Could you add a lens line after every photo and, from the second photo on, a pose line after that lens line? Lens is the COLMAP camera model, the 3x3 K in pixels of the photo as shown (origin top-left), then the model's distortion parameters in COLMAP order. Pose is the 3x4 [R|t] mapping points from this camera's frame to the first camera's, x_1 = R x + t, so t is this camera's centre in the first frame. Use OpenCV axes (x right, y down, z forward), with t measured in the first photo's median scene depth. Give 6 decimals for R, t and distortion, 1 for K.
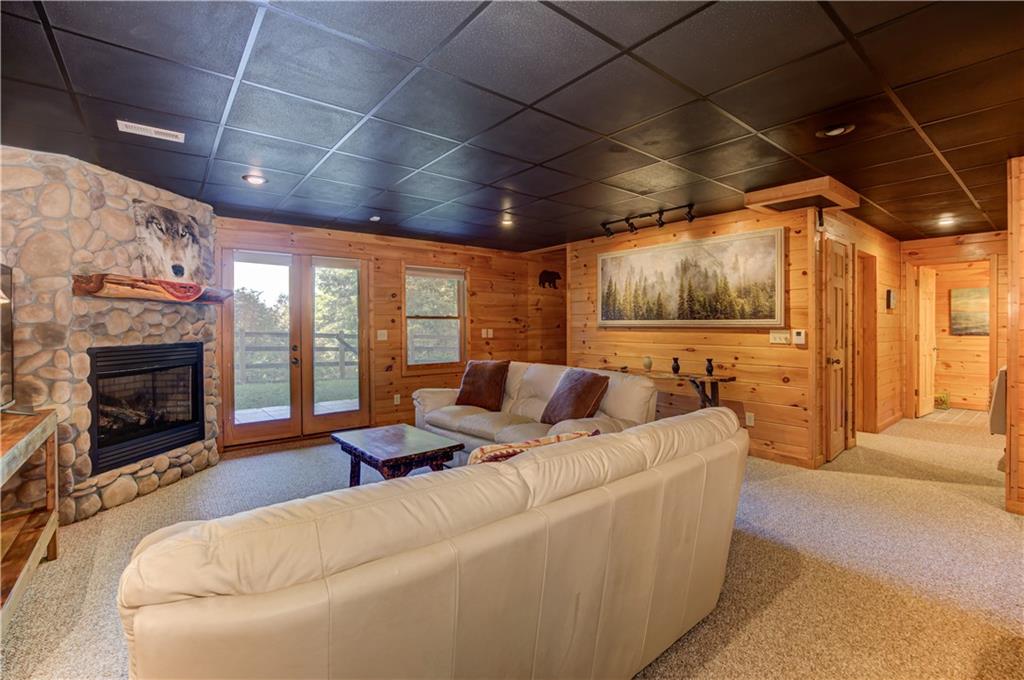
lens RADIAL K [[473.1, 0, 505.5], [0, 473.1, 329.9], [0, 0, 1]] dist [-0.001508, -0.000144]
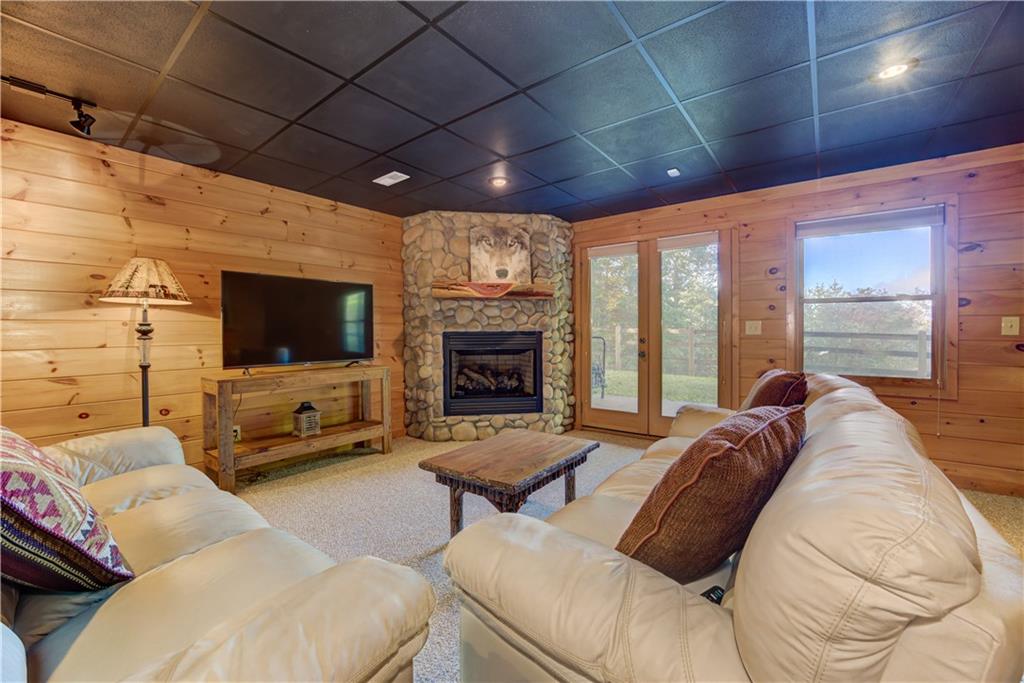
lens RADIAL K [[418.5, 0, 505.4], [0, 418.5, 339.3], [0, 0, 1]] dist [-0.024987, 0.000162]
pose [[0.240798, 0.021413, -0.970339, 0.414794], [-0.006268, 0.999770, 0.020507, 0.028673], [0.970555, 0.001144, 0.240877, 0.748988]]
